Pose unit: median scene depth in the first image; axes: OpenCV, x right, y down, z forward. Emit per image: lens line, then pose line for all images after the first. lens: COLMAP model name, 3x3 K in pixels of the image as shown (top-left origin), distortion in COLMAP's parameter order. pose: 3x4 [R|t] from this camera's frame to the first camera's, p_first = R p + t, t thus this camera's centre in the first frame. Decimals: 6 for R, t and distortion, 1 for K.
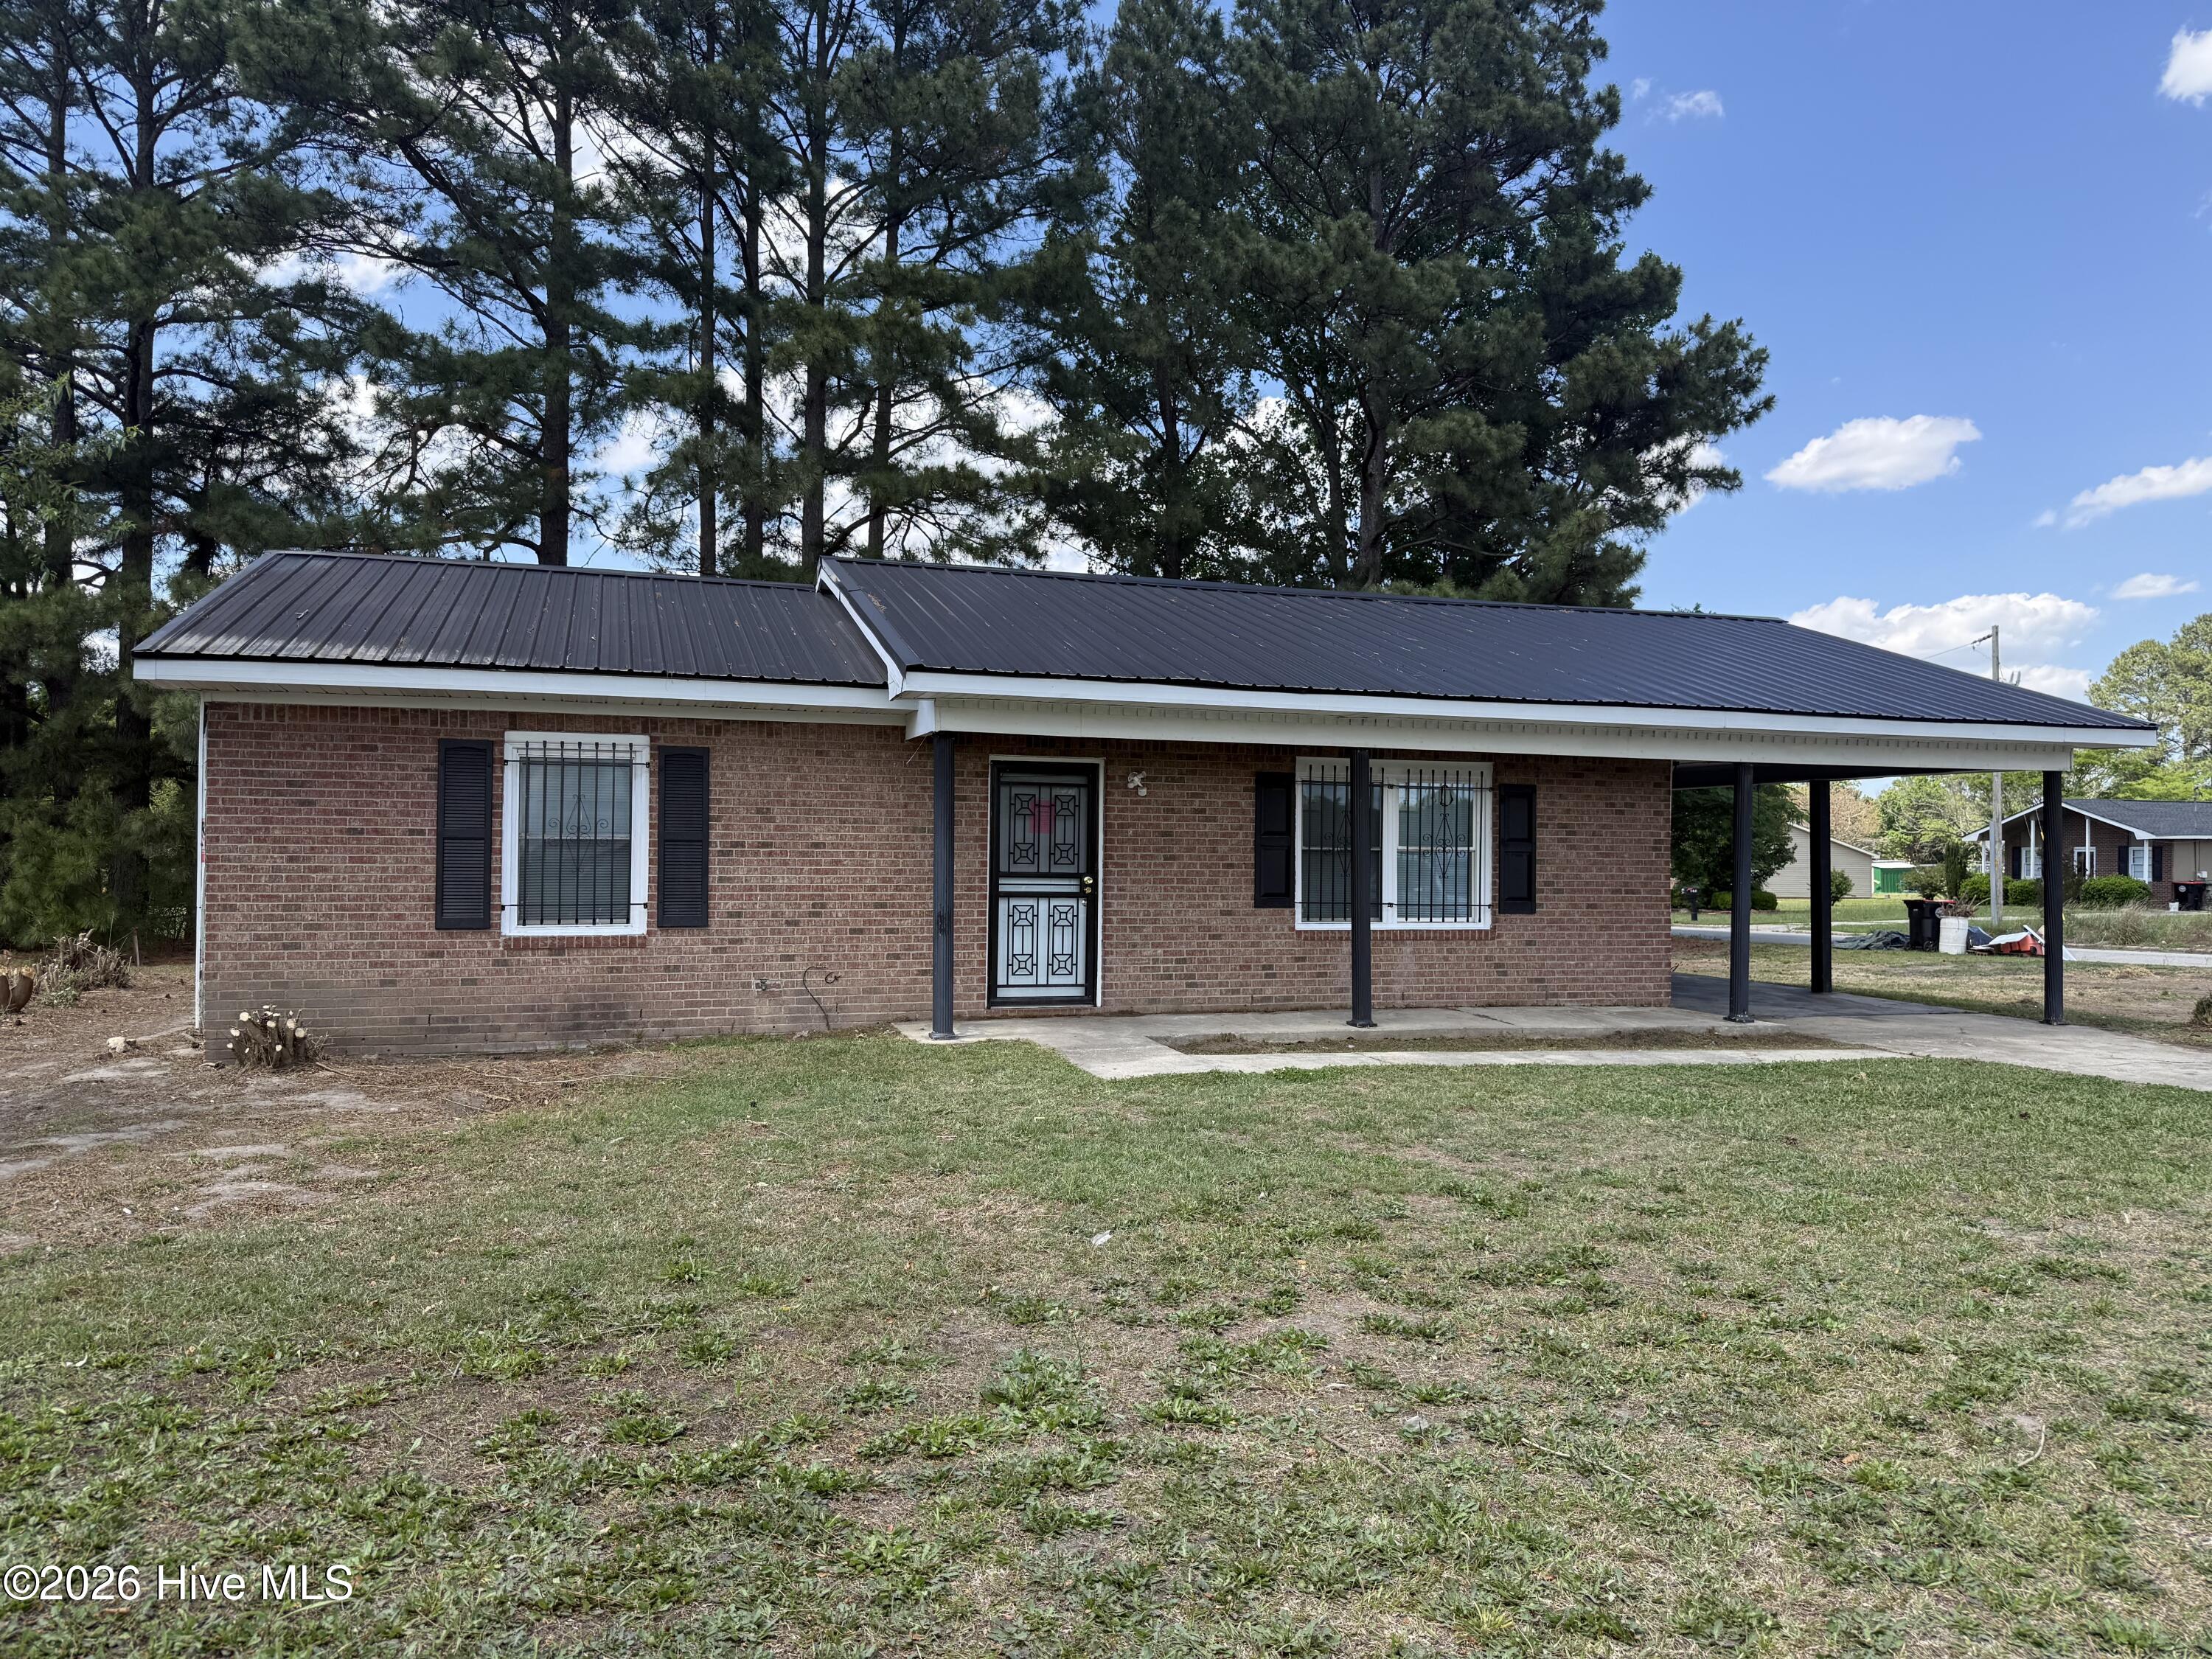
lens RADIAL K [[1547.7, 0, 1104.4], [0, 1547.7, 839.0], [0, 0, 1]] dist [0.165038, -0.310683]
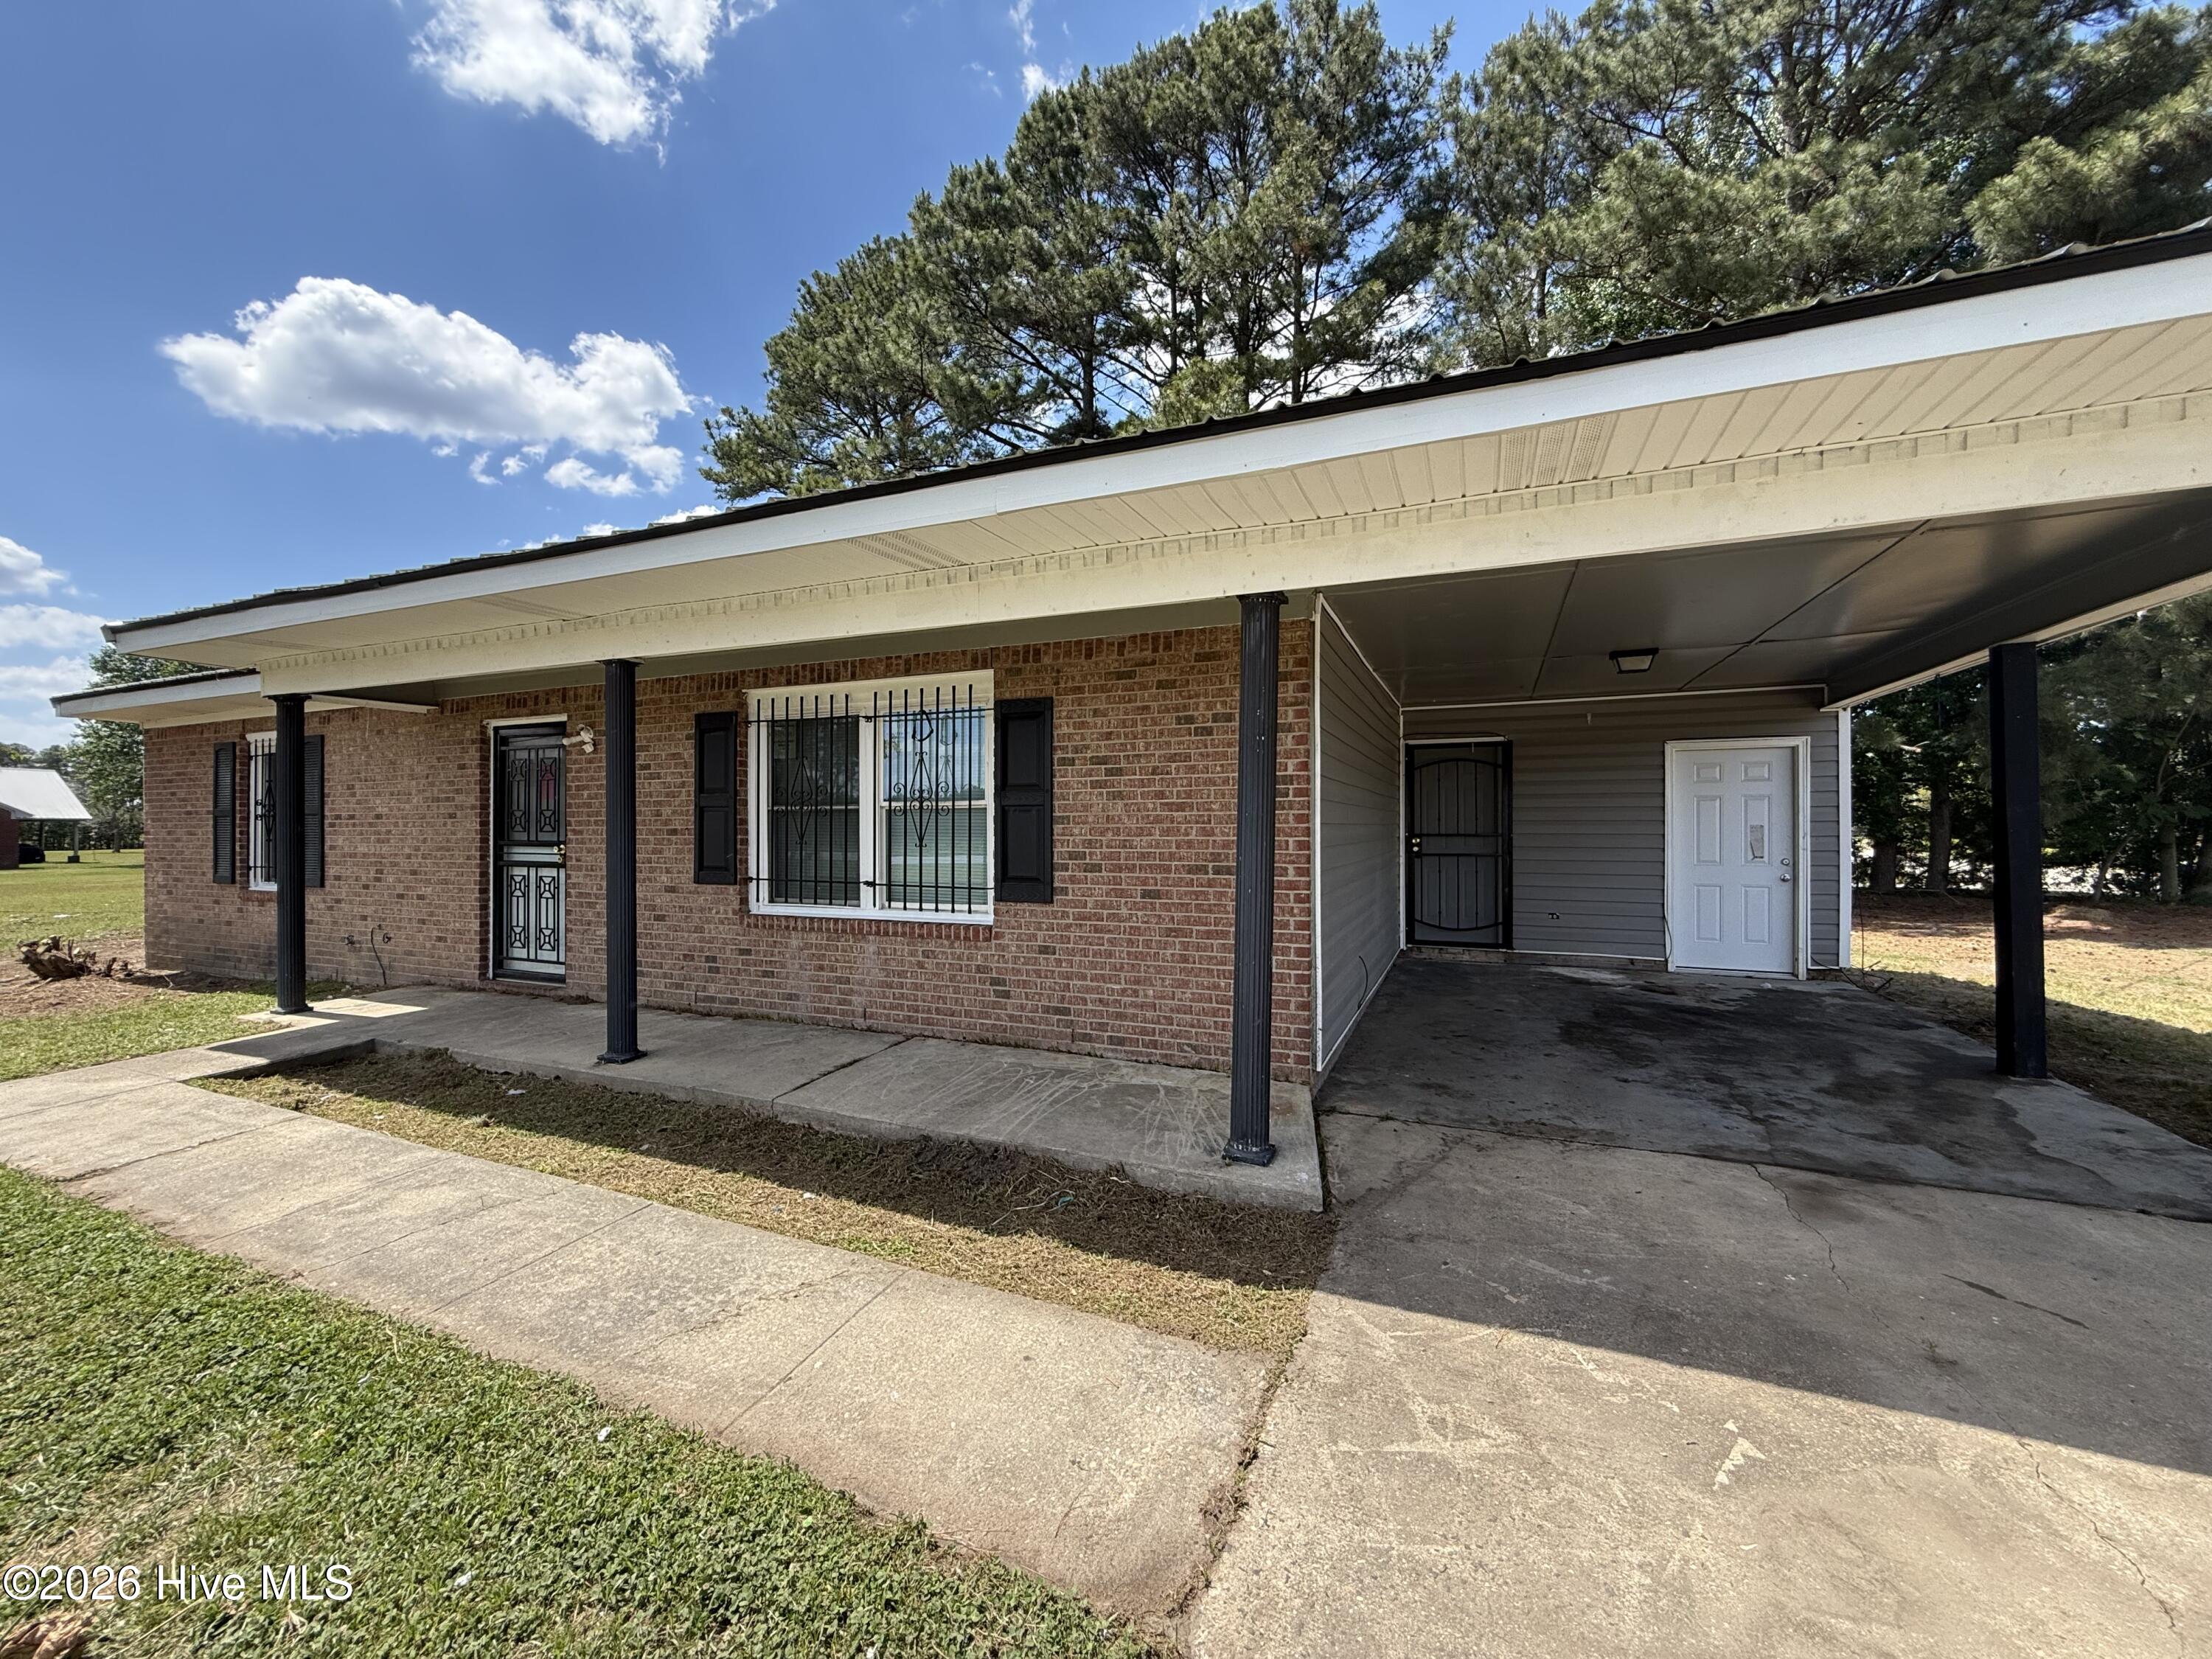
lens RADIAL K [[882.6, 0, 1095.2], [0, 882.6, 828.7], [0, 0, 1]] dist [-0.000764, -0.000077]
pose [[0.749766, -0.011090, -0.661611, 0.557098], [0.018796, 0.999813, 0.004542, 0.017668], [0.661437, -0.015842, 0.749834, 0.799247]]
